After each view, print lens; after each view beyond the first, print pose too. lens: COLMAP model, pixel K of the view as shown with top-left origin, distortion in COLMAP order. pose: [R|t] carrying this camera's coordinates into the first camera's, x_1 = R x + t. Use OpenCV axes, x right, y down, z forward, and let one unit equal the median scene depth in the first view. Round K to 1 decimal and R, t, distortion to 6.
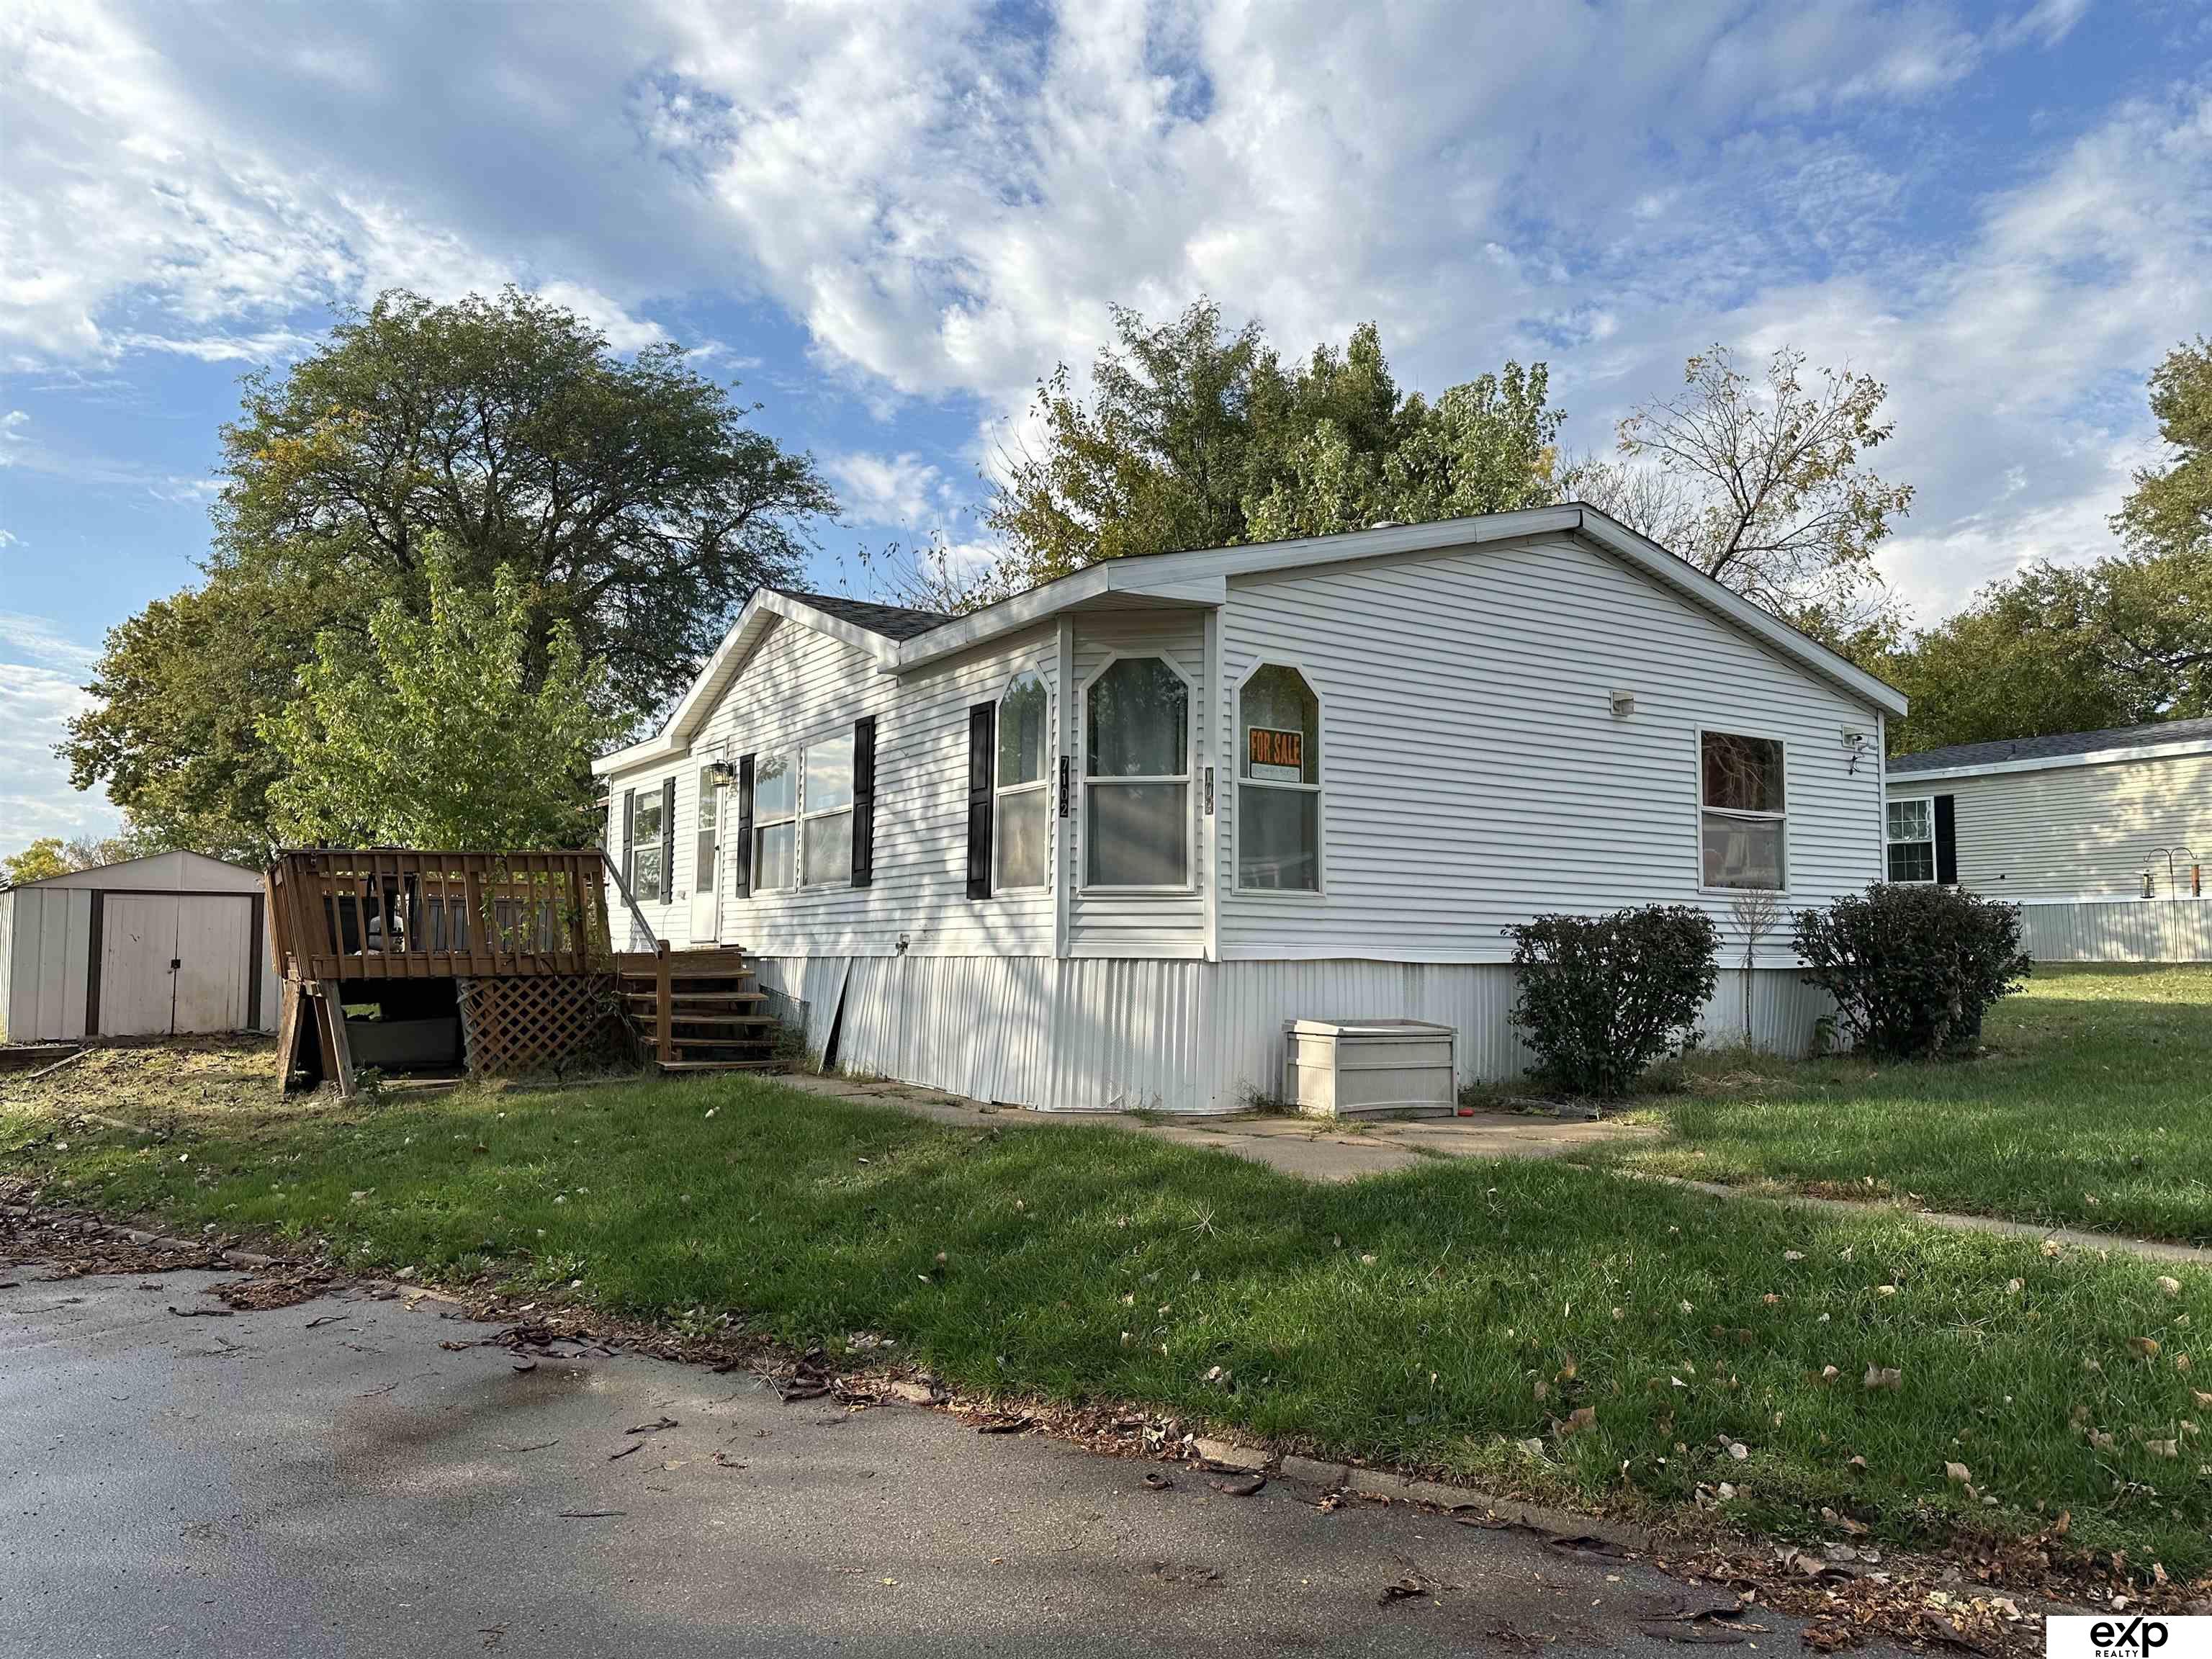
lens RADIAL K [[1536.9, 0, 1106.0], [0, 1536.9, 829.5], [0, 0, 1]] dist [0.003252, 0.000488]
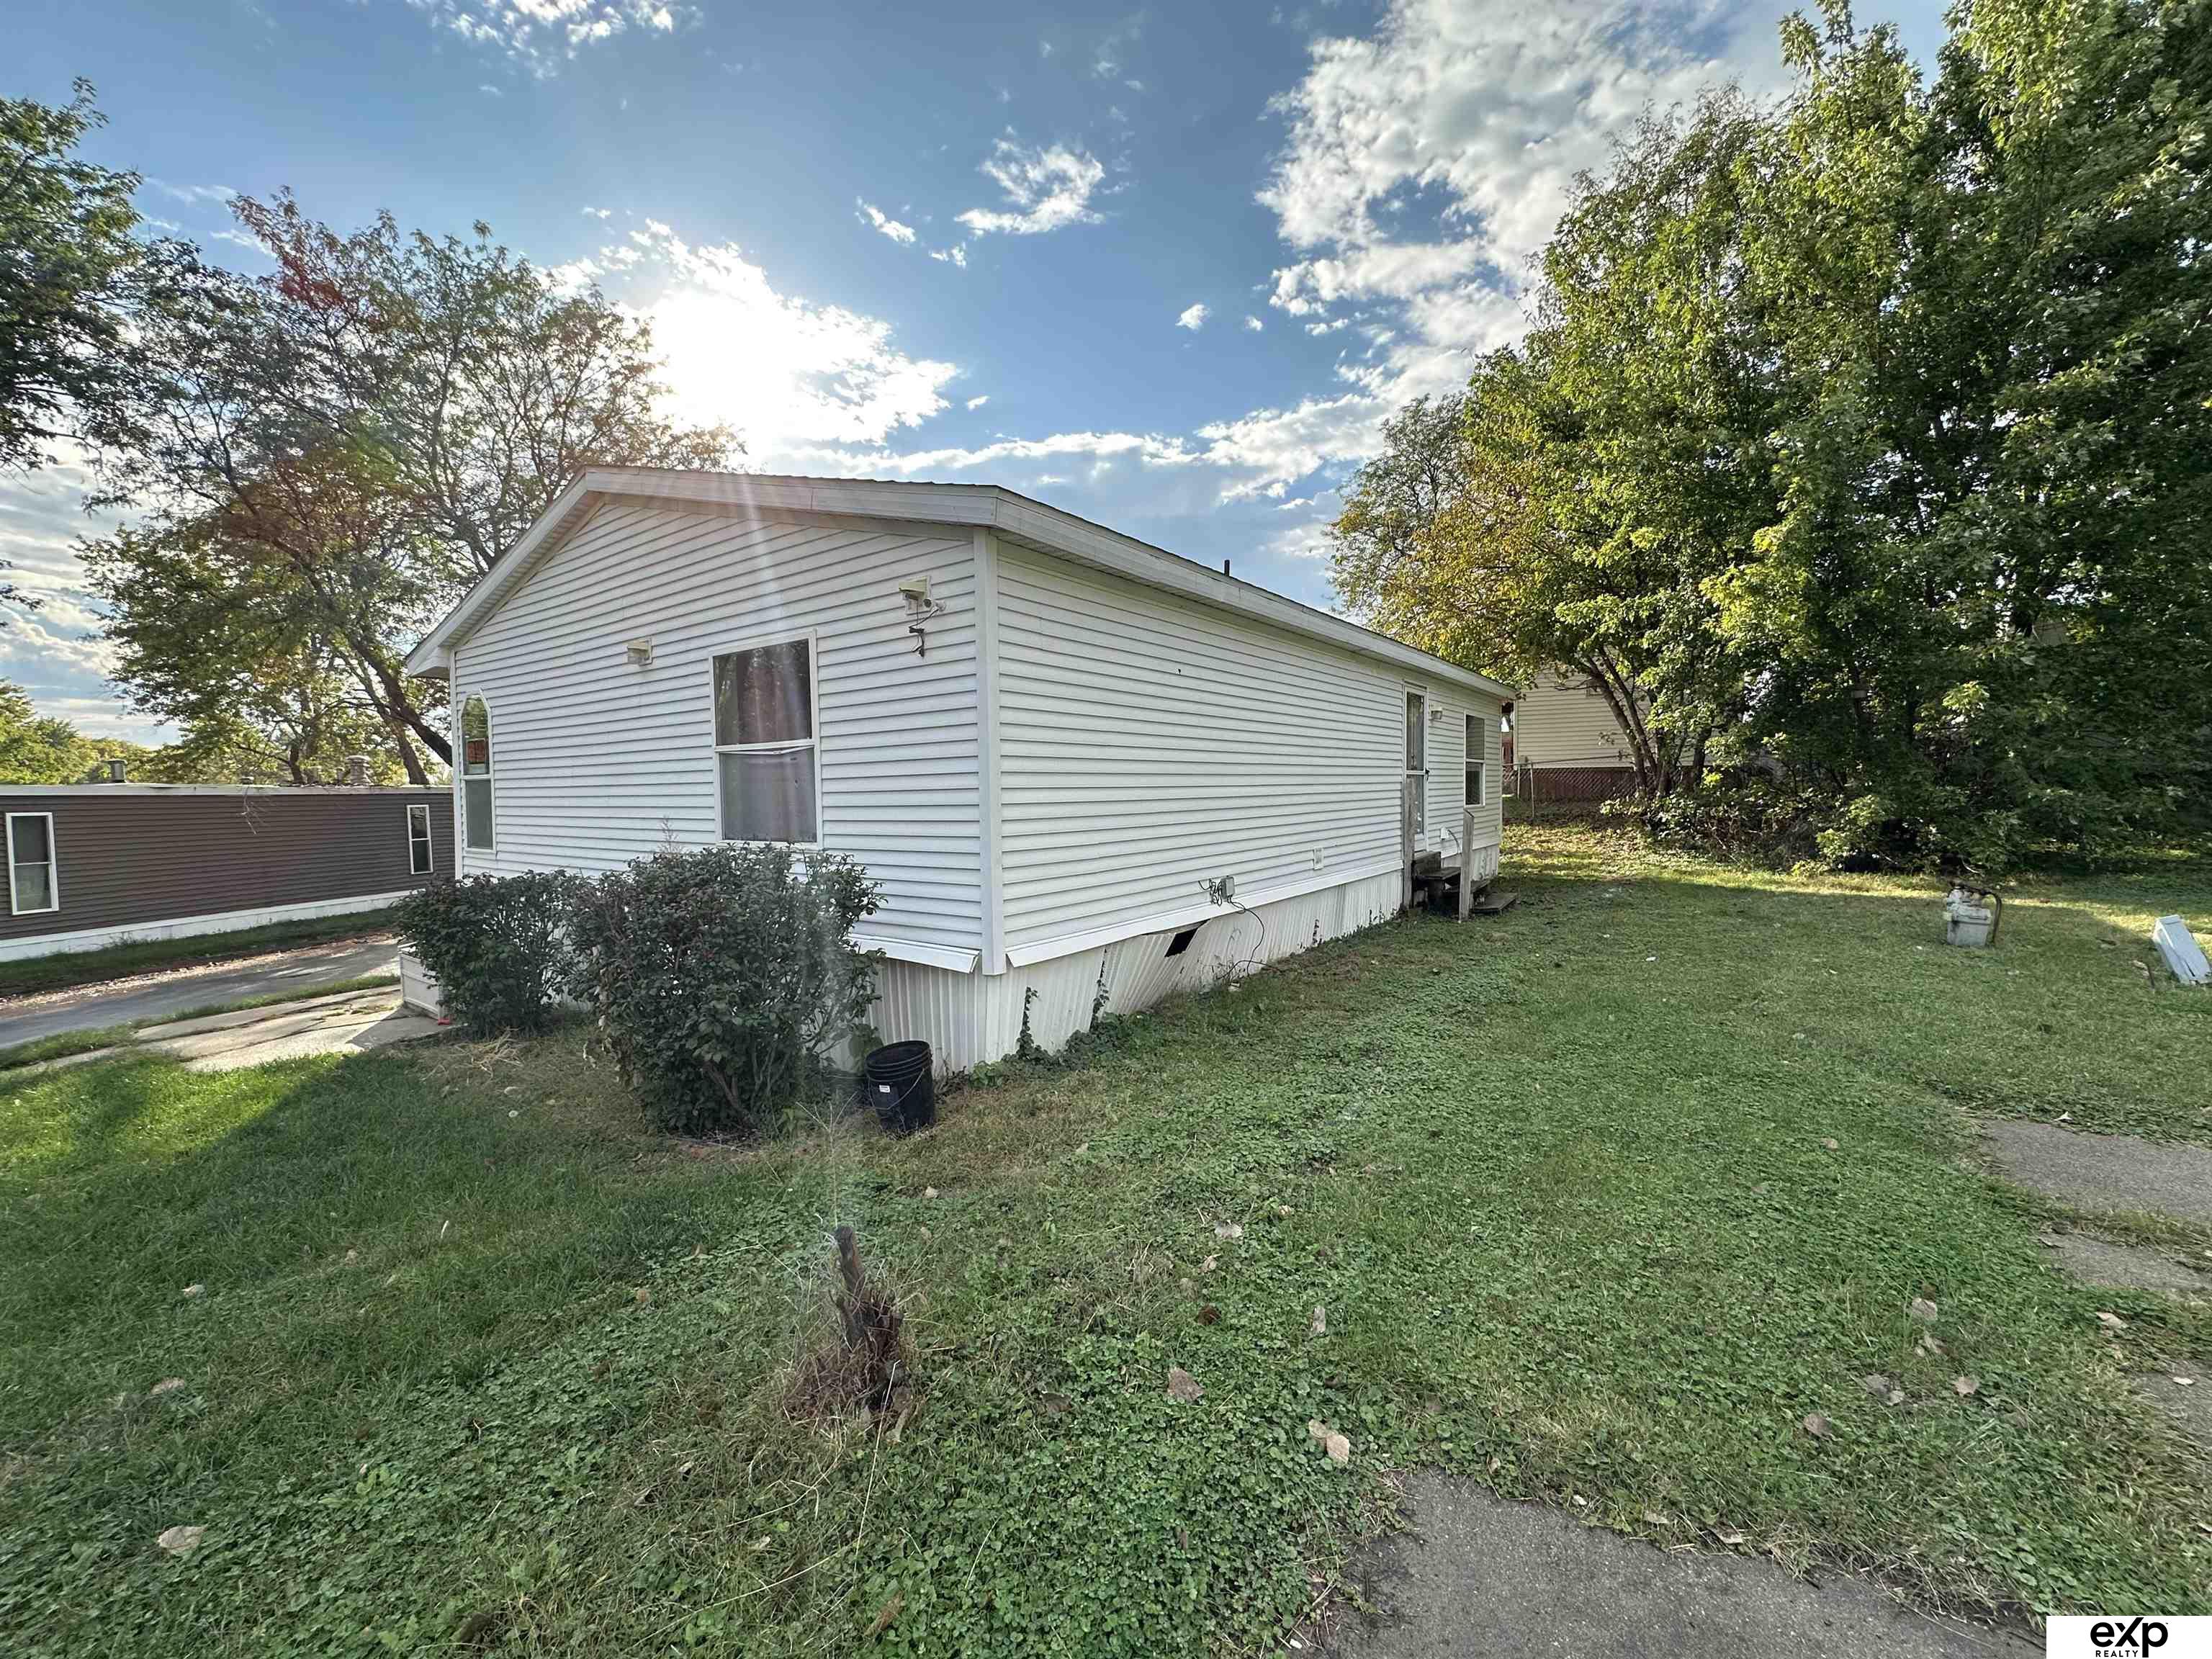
lens RADIAL K [[881.1, 0, 1106.0], [0, 881.1, 829.5], [0, 0, 1]] dist [0.002117, -0.000171]
pose [[0.383341, 0.024252, -0.923288, 0.955119], [0.098493, 0.992881, 0.066974, 0.019353], [0.918340, -0.116612, 0.378224, 1.045387]]
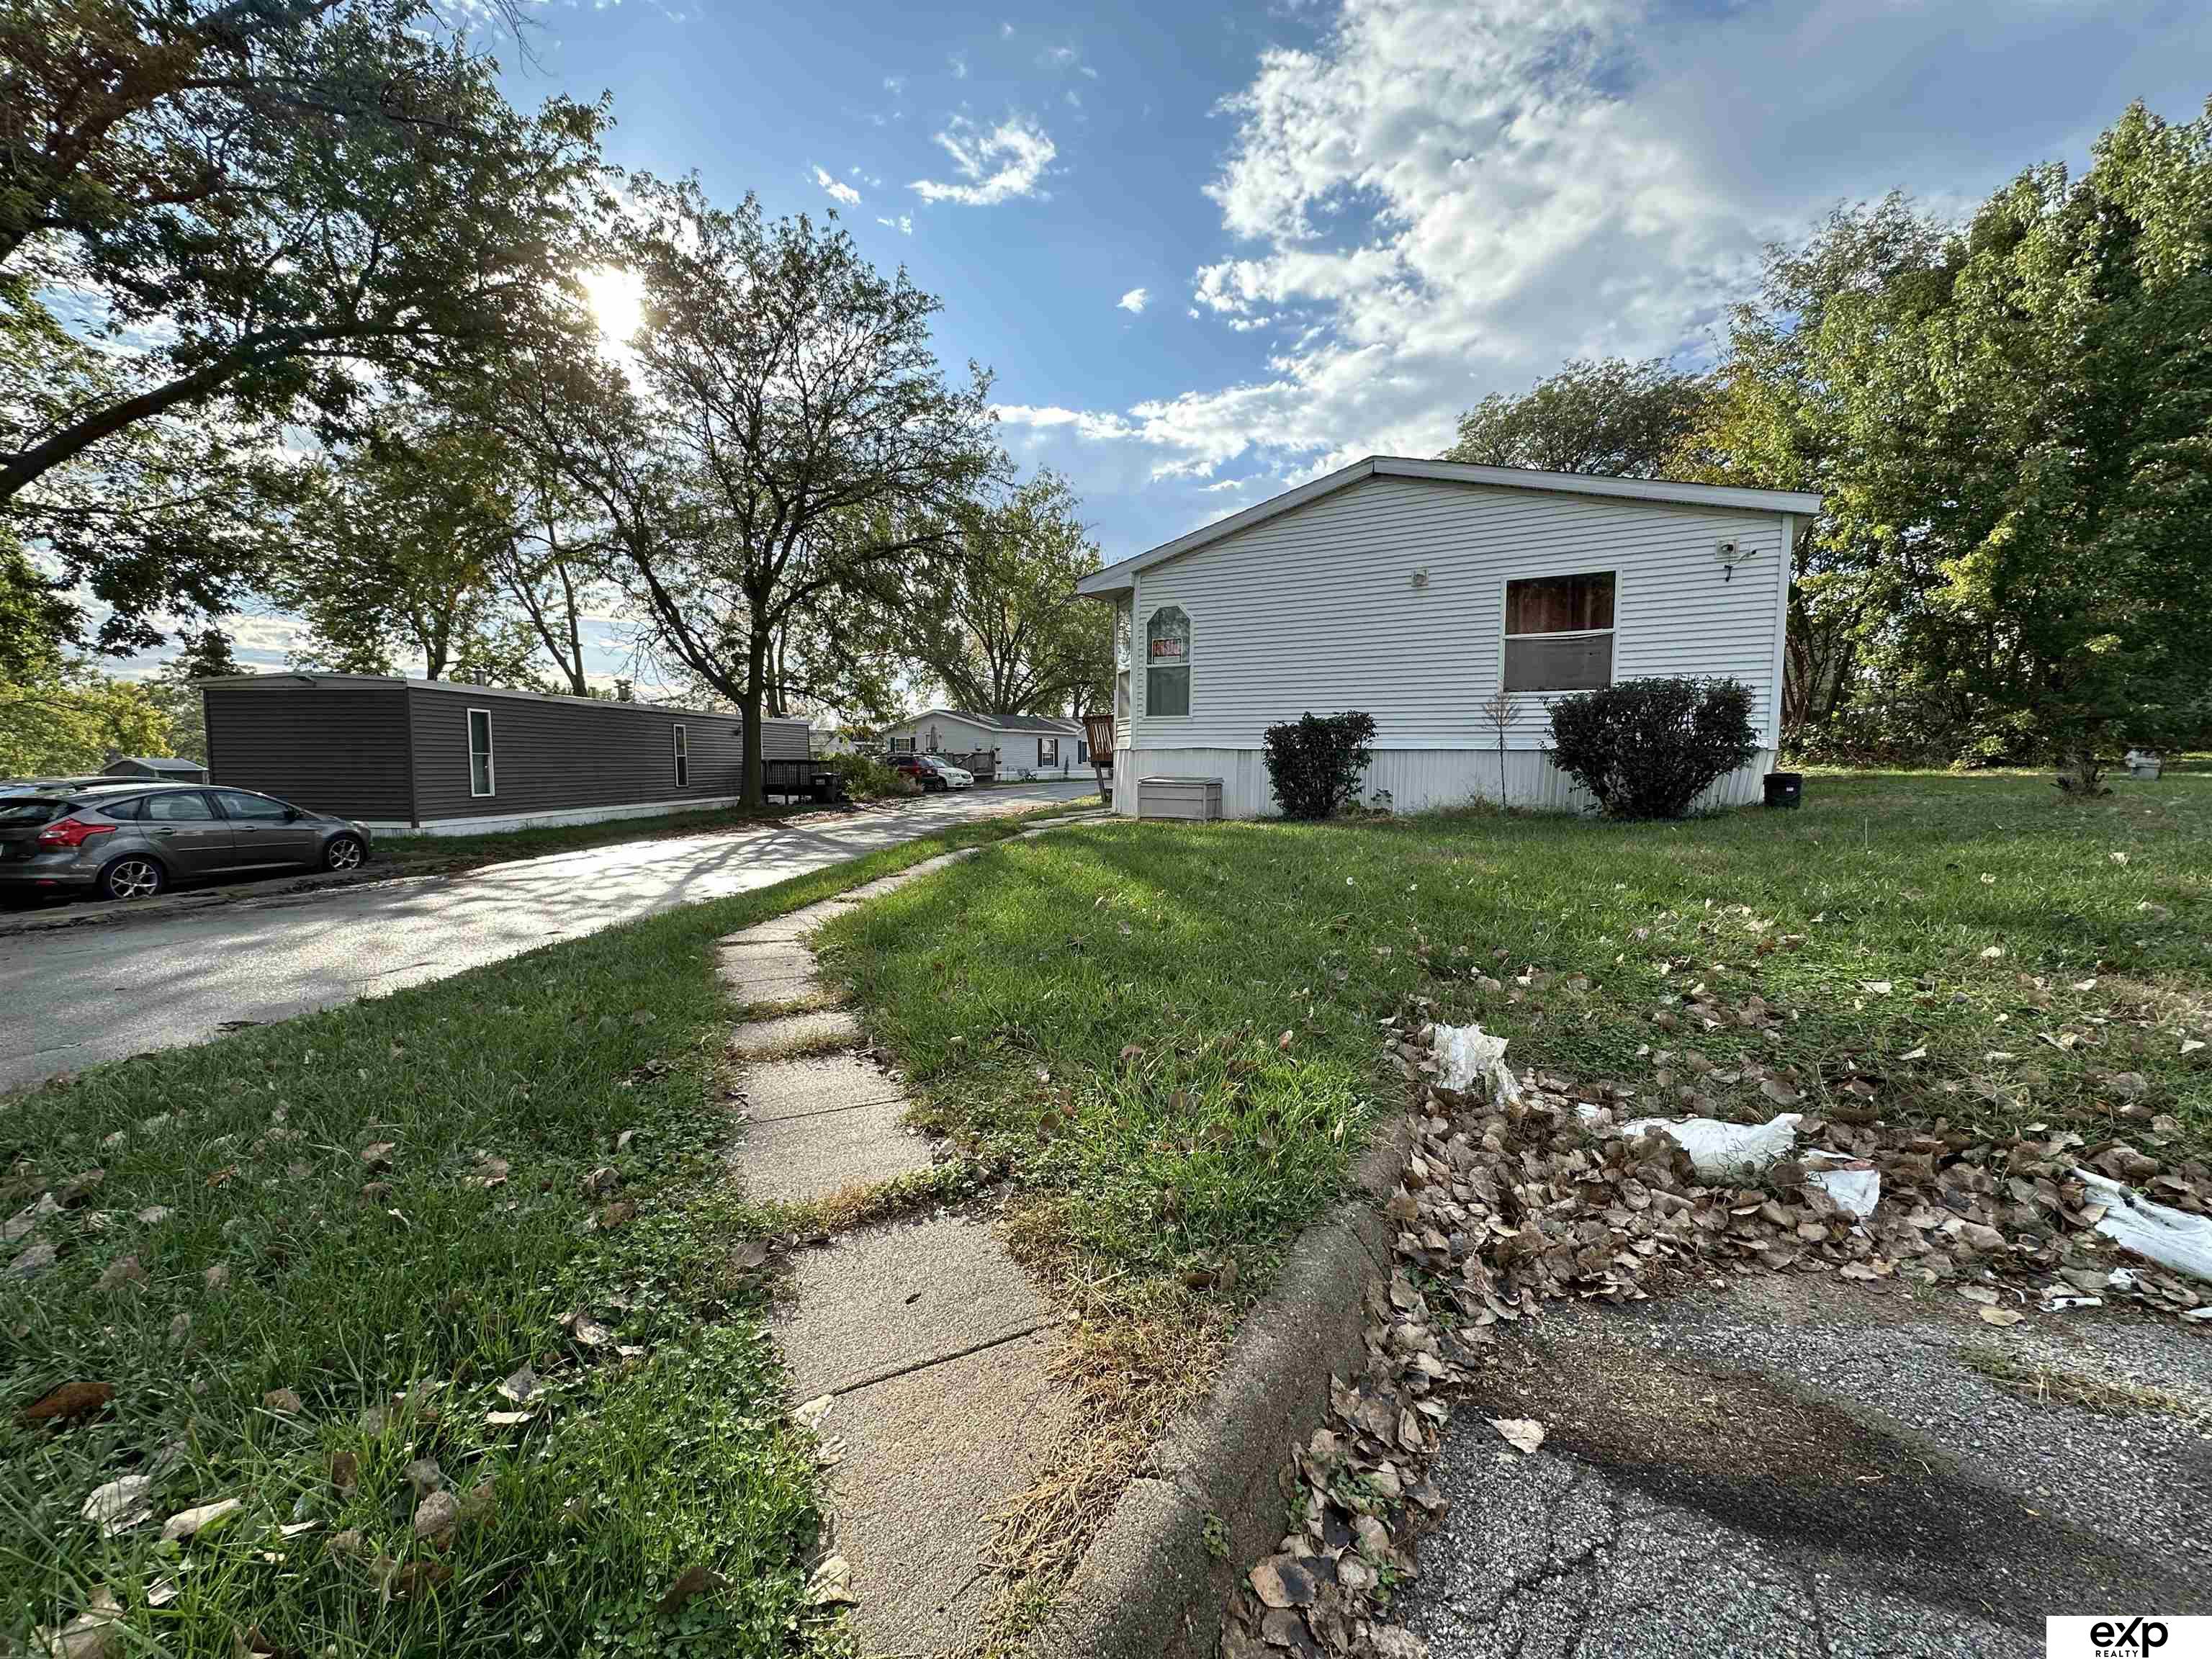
lens RADIAL K [[881.1, 0, 1106.0], [0, 881.1, 829.5], [0, 0, 1]] dist [0.002117, -0.000171]
pose [[0.461608, 0.062128, -0.884906, 0.984061], [0.072651, 0.991546, 0.107513, 0.049886], [0.884104, -0.113918, 0.453192, 0.295951]]
